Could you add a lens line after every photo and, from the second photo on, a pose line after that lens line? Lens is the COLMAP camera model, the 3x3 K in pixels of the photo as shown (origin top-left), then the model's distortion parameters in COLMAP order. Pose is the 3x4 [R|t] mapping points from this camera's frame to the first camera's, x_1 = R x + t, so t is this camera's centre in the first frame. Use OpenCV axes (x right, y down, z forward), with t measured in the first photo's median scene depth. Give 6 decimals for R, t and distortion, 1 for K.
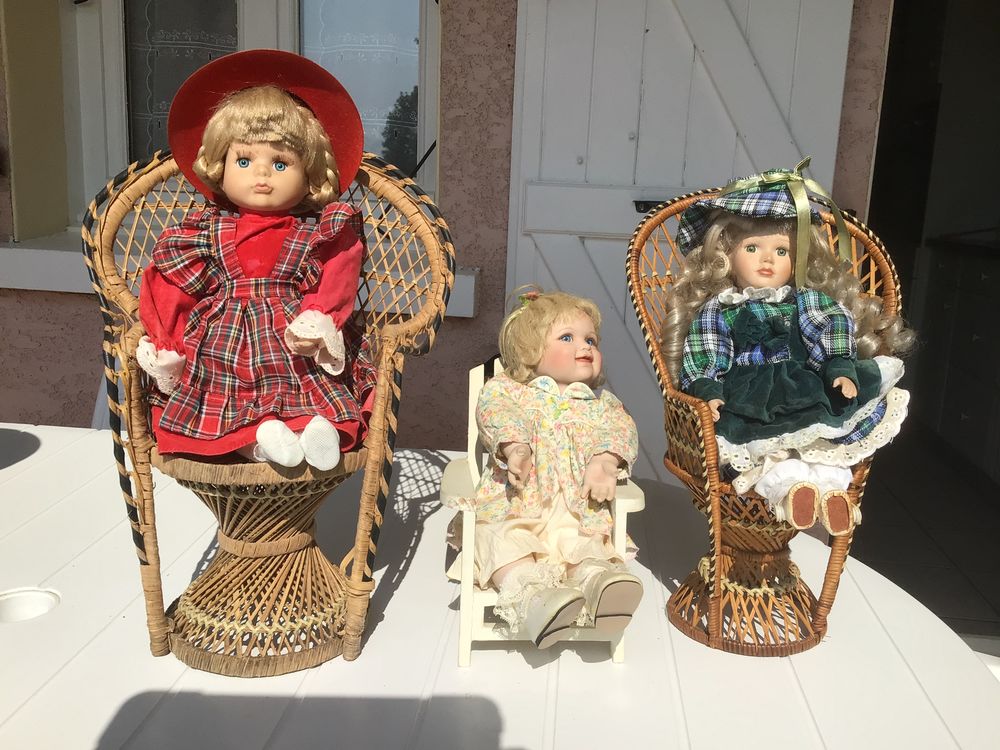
lens RADIAL K [[902.7, 0, 493.8], [0, 902.7, 380.3], [0, 0, 1]] dist [0.055020, -0.006598]
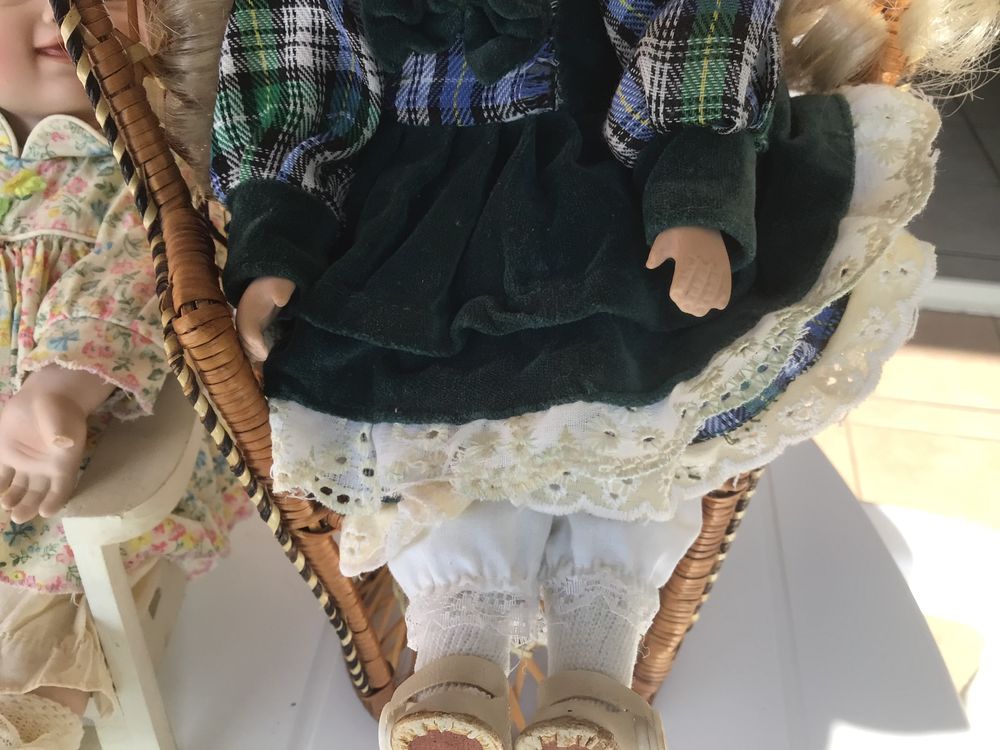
lens RADIAL K [[902.7, 0, 502.2], [0, 902.7, 374.2], [0, 0, 1]] dist [0.055020, -0.006598]
pose [[0.999818, -0.007271, -0.017653, 0.264519], [0.014616, 0.886344, 0.462797, -0.070070], [0.012282, -0.462971, 0.886288, 0.590472]]
